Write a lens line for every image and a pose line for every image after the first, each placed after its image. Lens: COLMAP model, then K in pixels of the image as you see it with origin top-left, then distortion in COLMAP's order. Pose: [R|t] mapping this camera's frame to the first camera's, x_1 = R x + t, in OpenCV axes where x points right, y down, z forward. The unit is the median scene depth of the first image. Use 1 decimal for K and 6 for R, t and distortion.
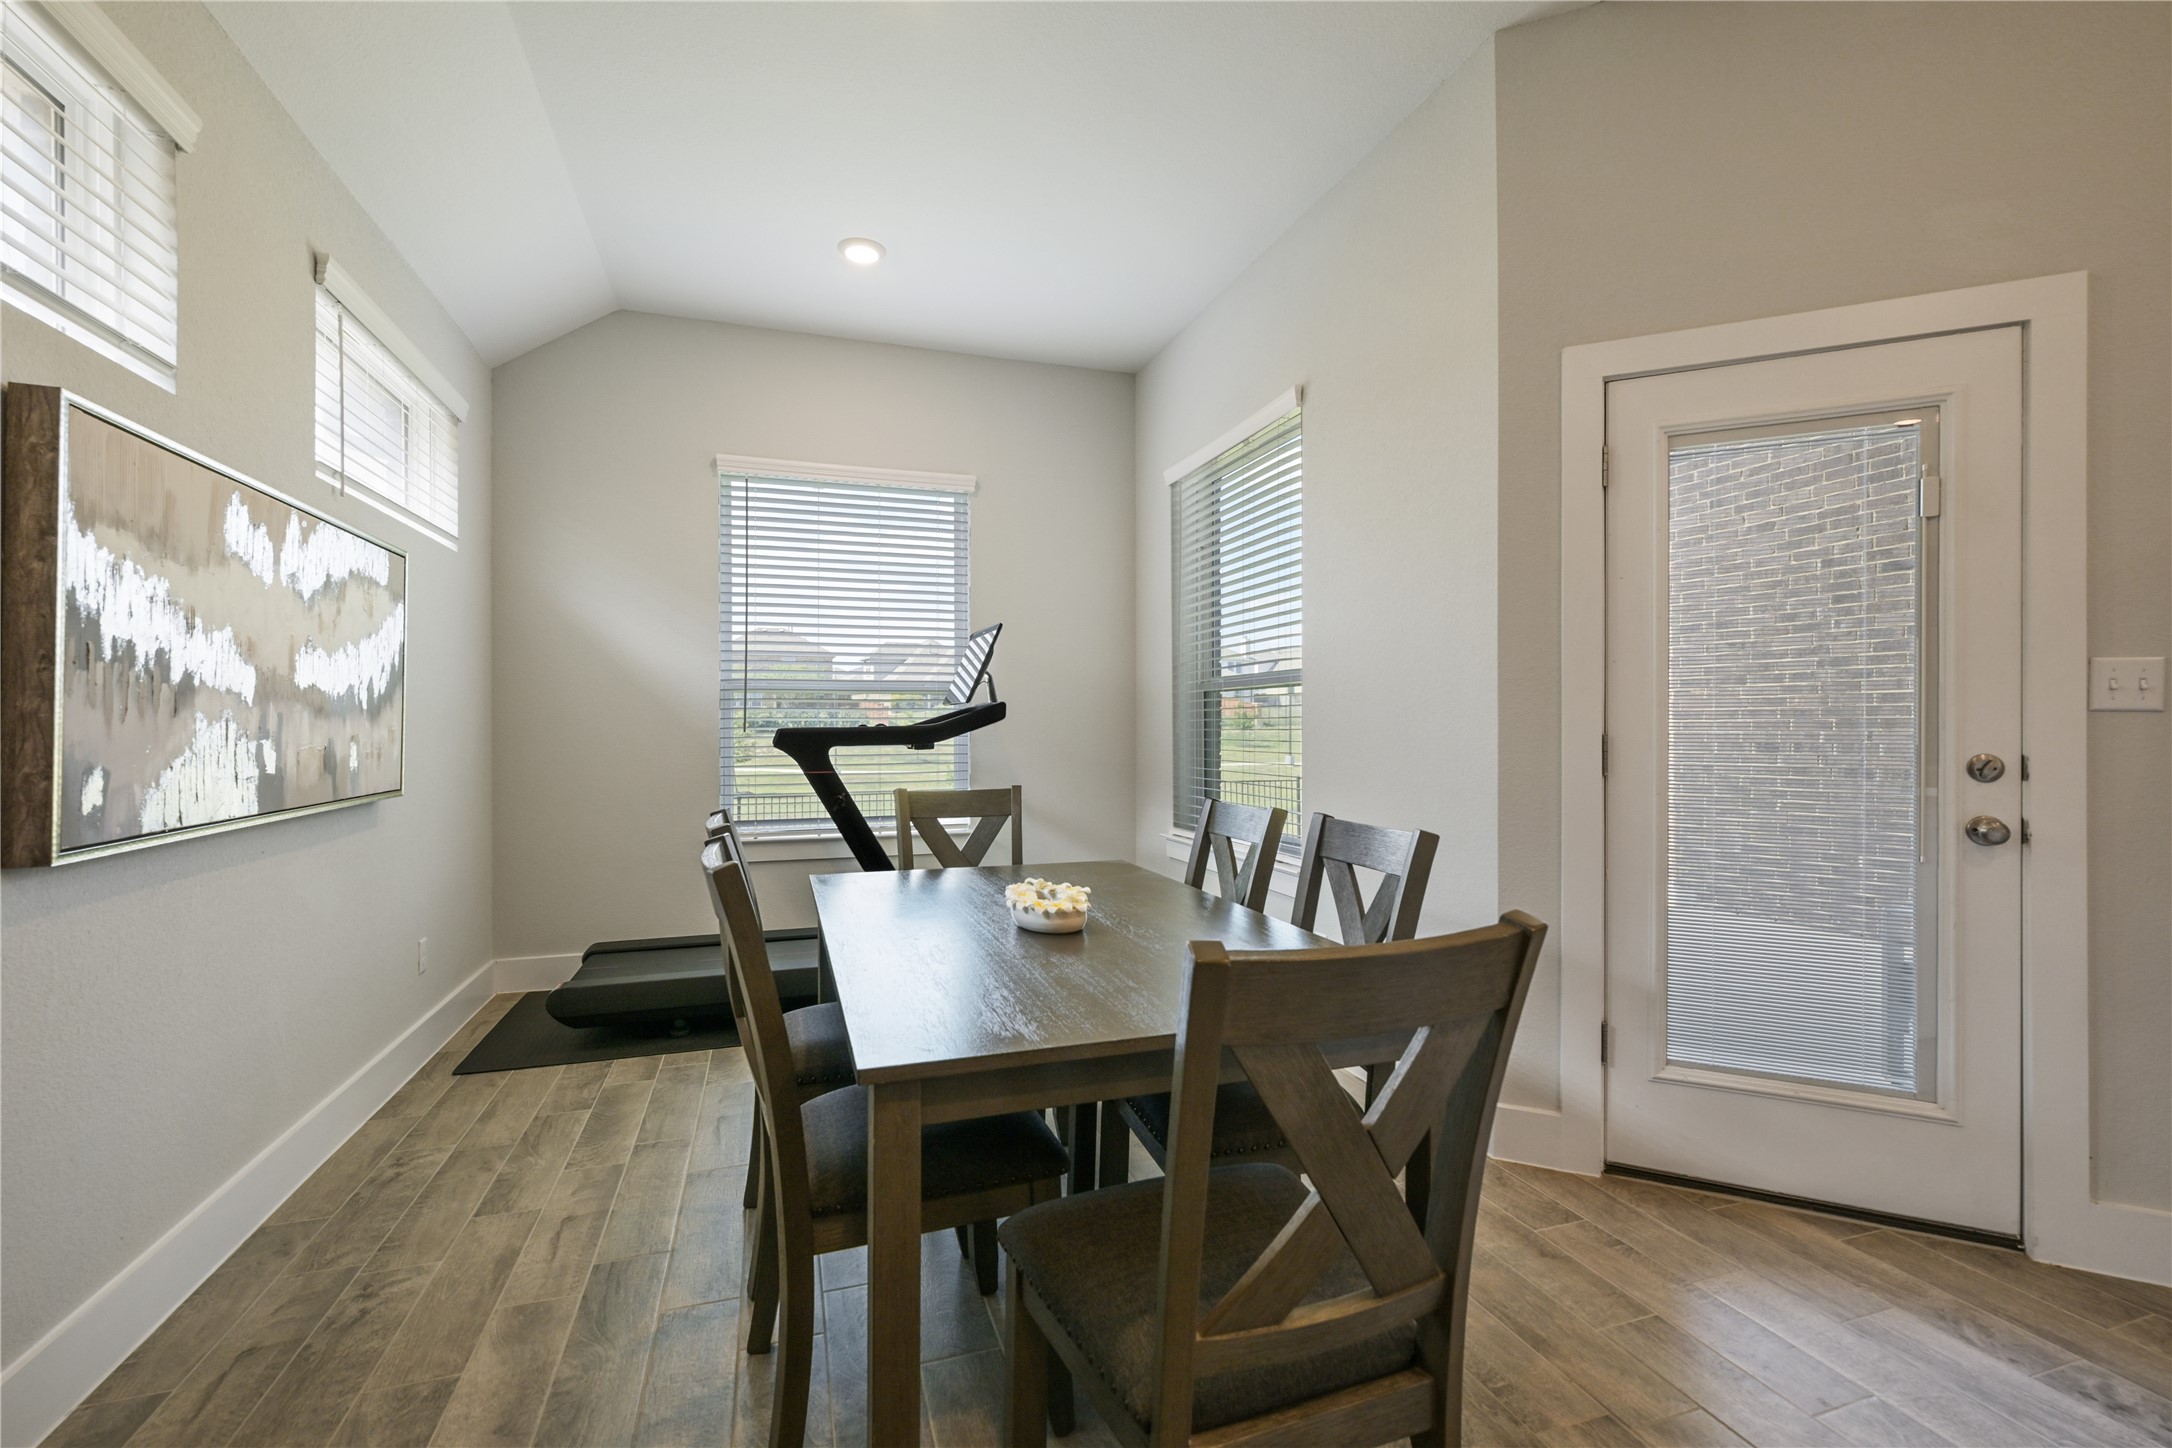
lens RADIAL K [[921.4, 0, 1086.0], [0, 921.4, 724.0], [0, 0, 1]] dist [-0.034020, 0.000027]
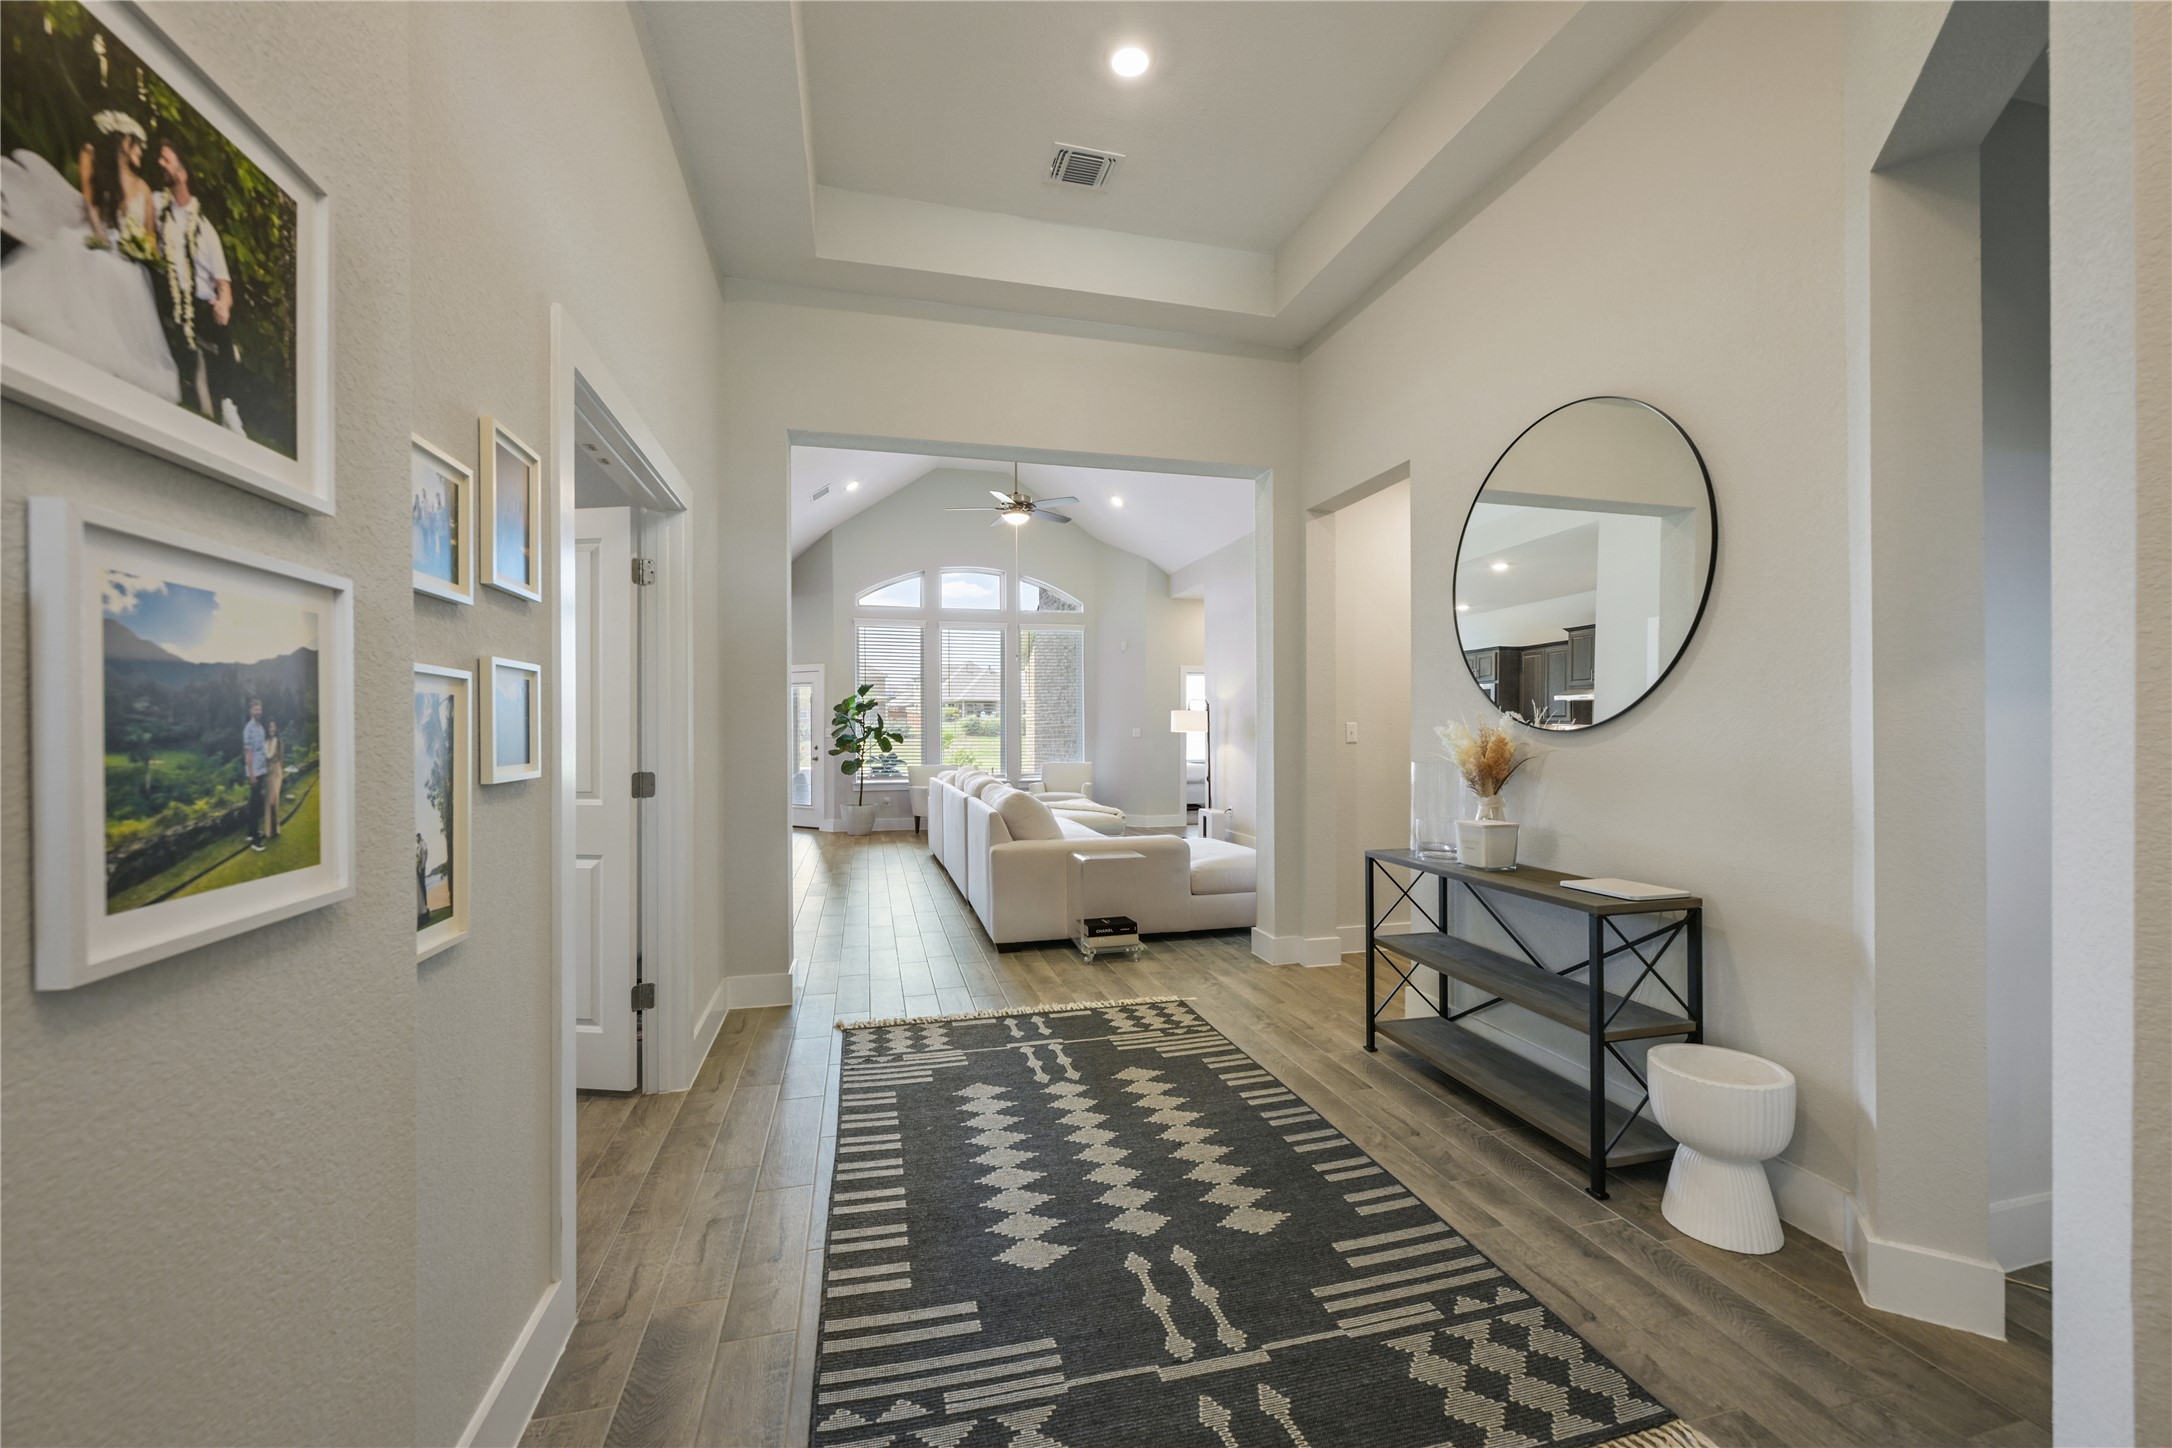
lens RADIAL K [[868.3, 0, 1096.2], [0, 868.3, 737.2], [0, 0, 1]] dist [-0.000916, 0.000024]
pose [[0.997937, -0.003602, -0.064101, 3.149197], [0.004002, 0.999973, 0.006124, -0.044684], [0.064077, -0.006368, 0.997925, -4.444630]]
